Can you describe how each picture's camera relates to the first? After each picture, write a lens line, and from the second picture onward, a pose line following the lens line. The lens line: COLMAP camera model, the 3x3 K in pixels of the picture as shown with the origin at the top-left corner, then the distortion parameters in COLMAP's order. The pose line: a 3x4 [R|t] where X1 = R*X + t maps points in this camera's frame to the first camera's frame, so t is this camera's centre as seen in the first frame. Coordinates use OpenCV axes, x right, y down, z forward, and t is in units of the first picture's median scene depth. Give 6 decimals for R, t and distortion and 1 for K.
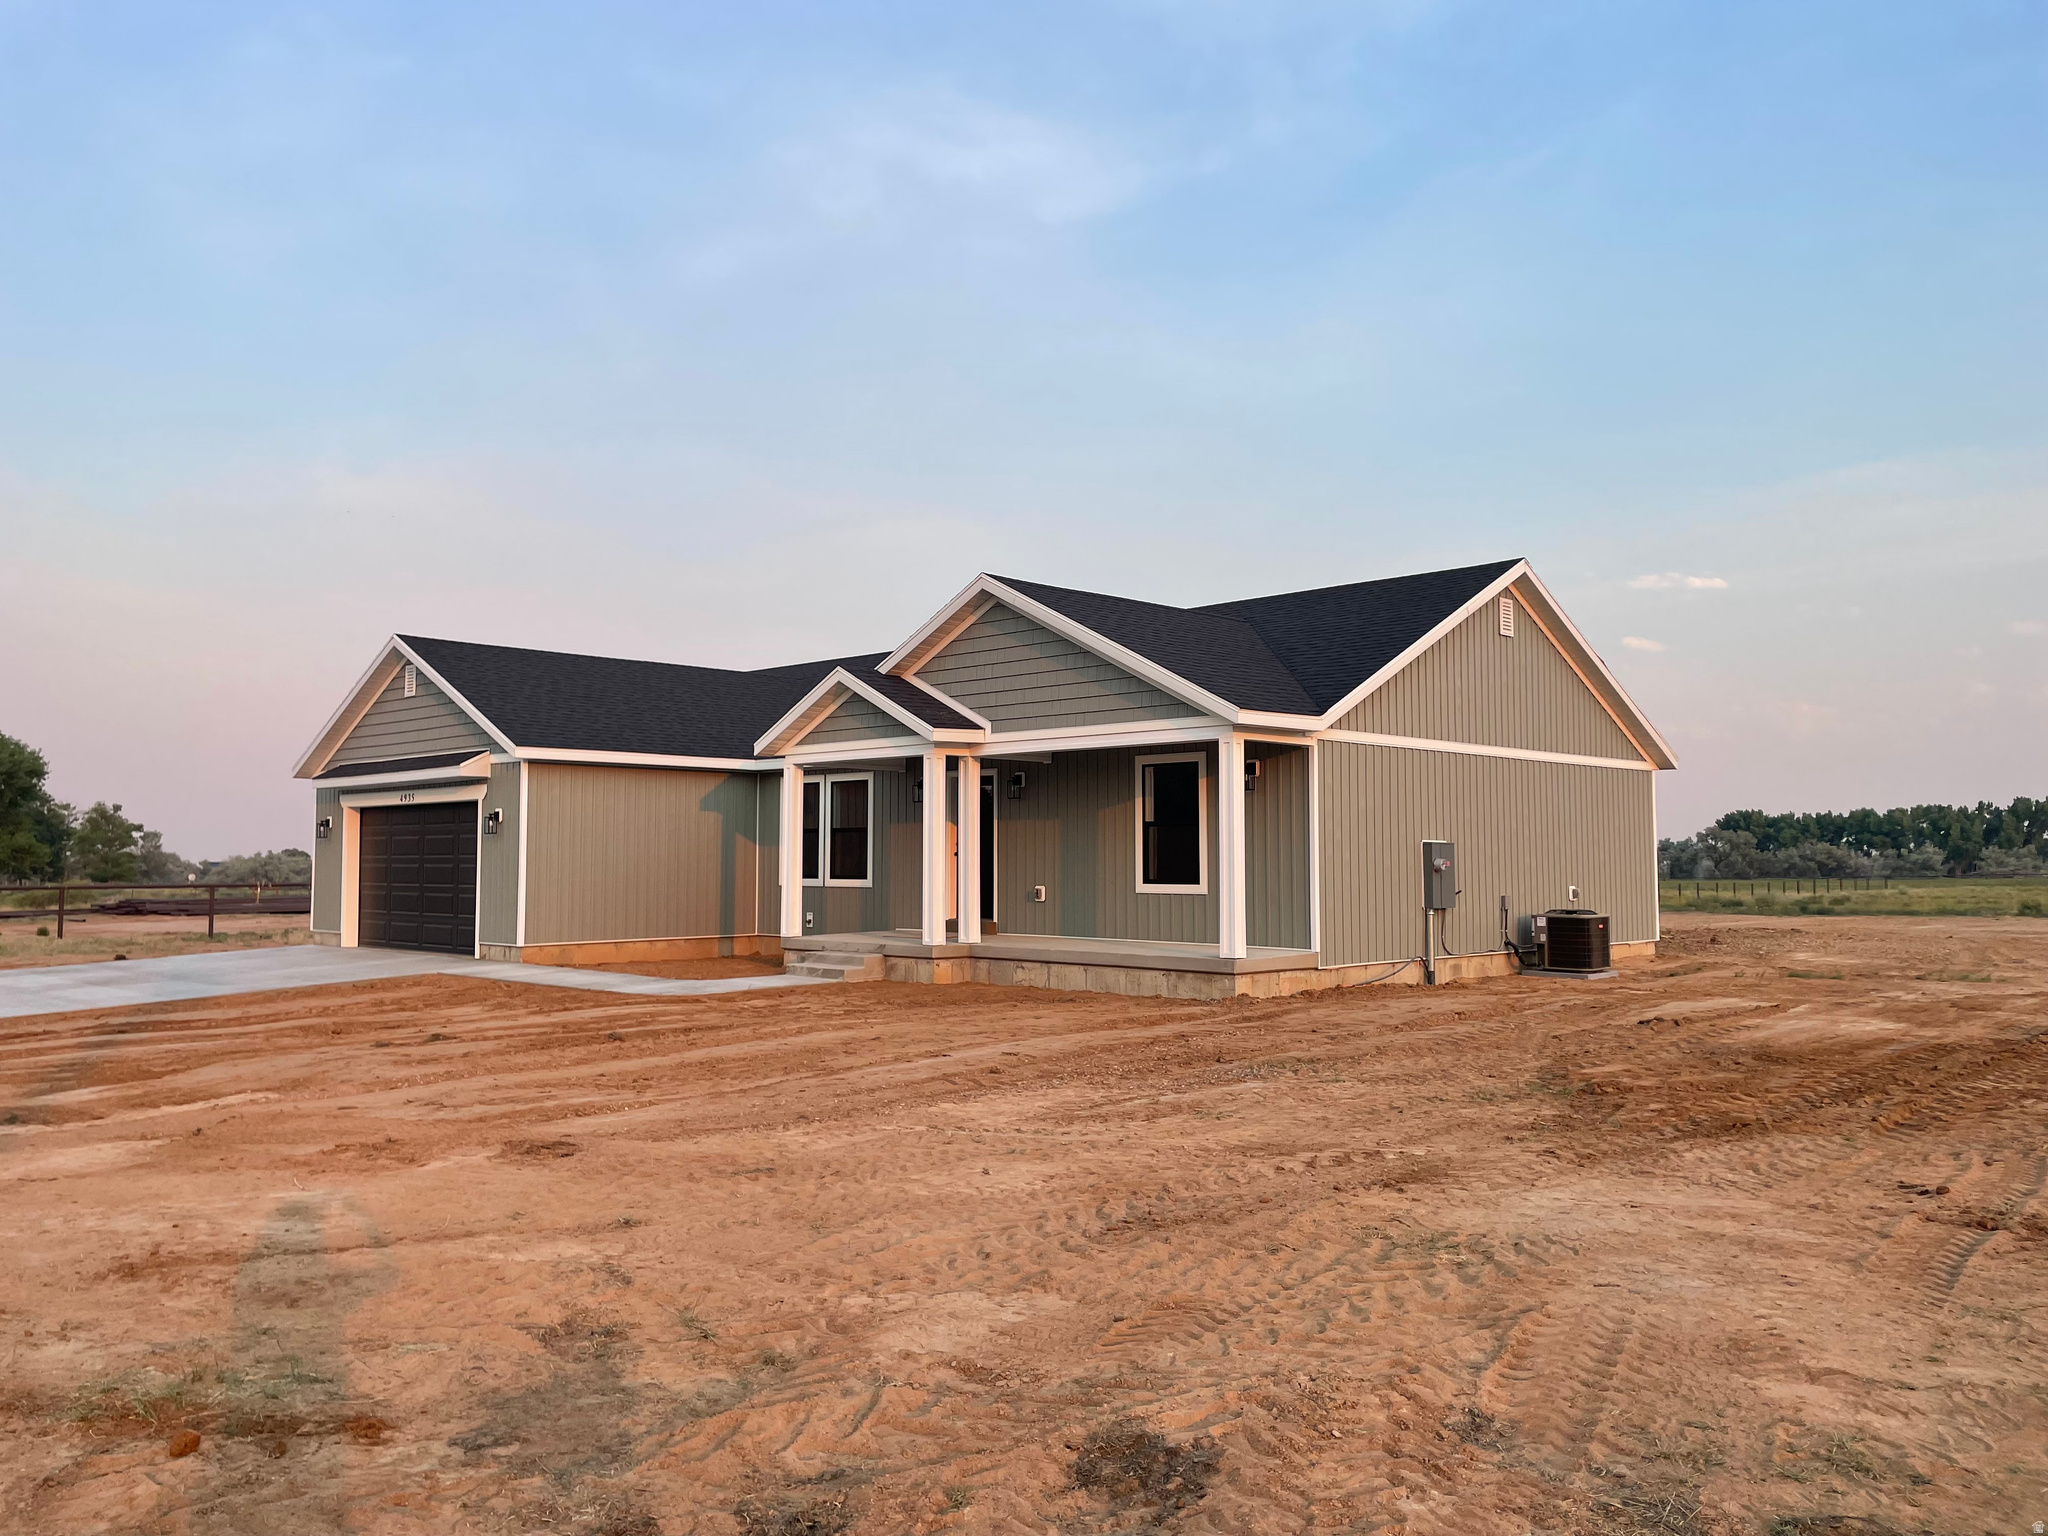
lens RADIAL K [[1543.2, 0, 1022.6], [0, 1543.2, 767.2], [0, 0, 1]] dist [0.084626, -0.096193]
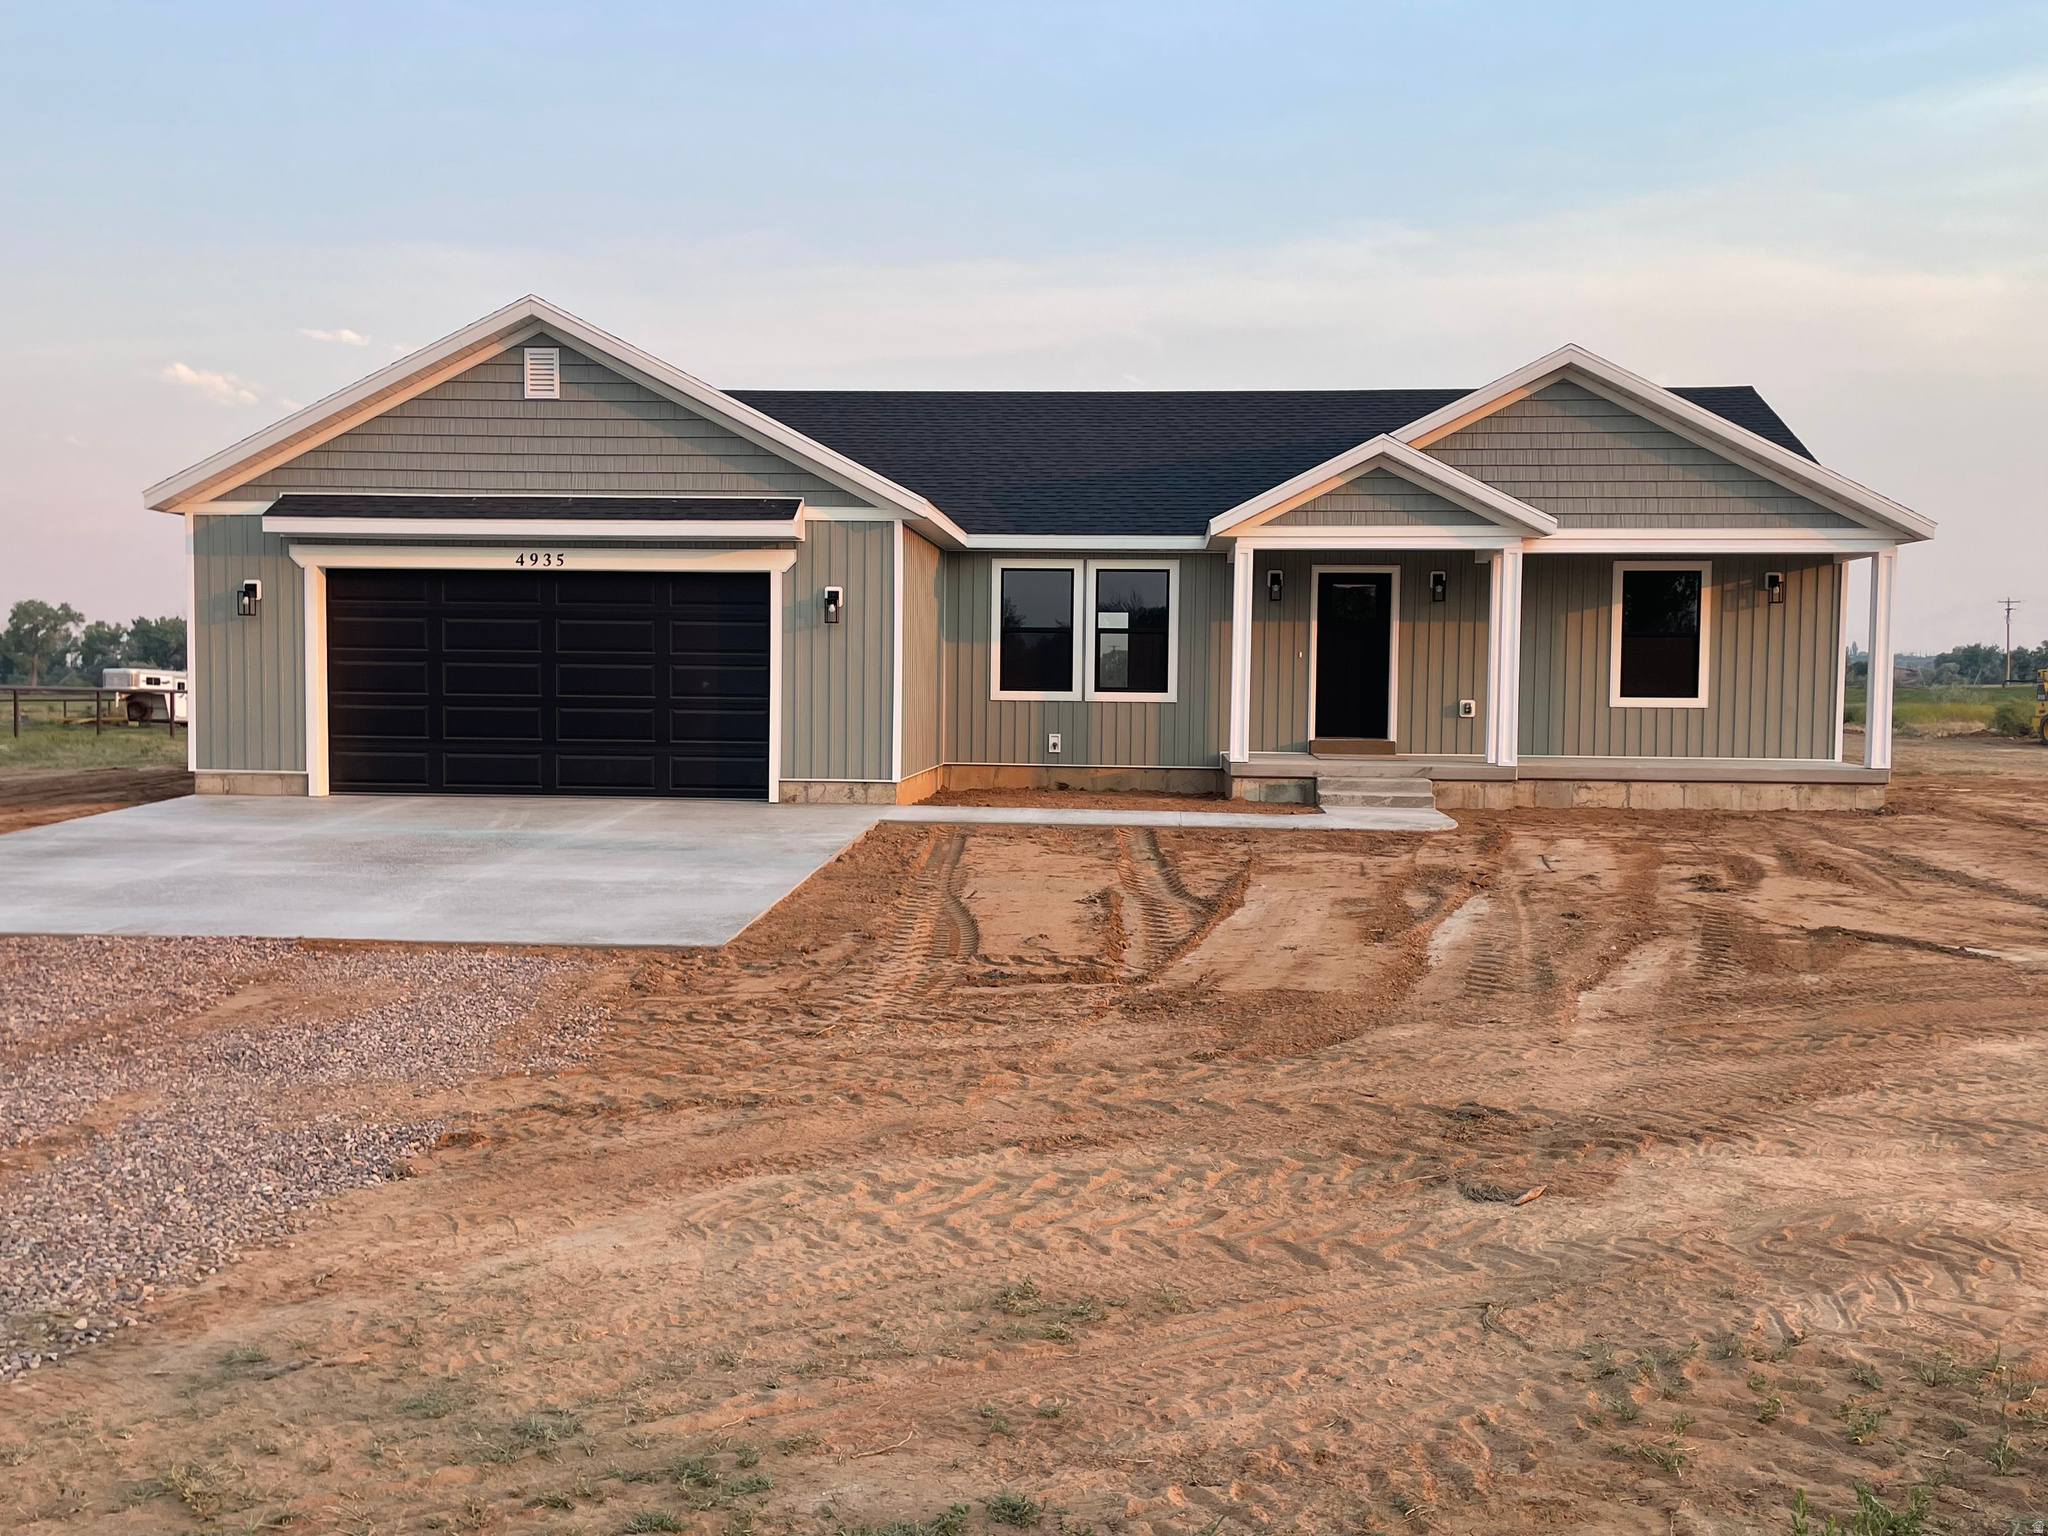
lens RADIAL K [[1831.4, 0, 1023.3], [0, 1831.4, 773.3], [0, 0, 1]] dist [0.060919, 0.000515]
pose [[0.767846, -0.023186, 0.640214, -0.898927], [-0.048168, 0.994427, 0.093785, 0.032228], [-0.638821, -0.102851, 0.762450, 0.354070]]
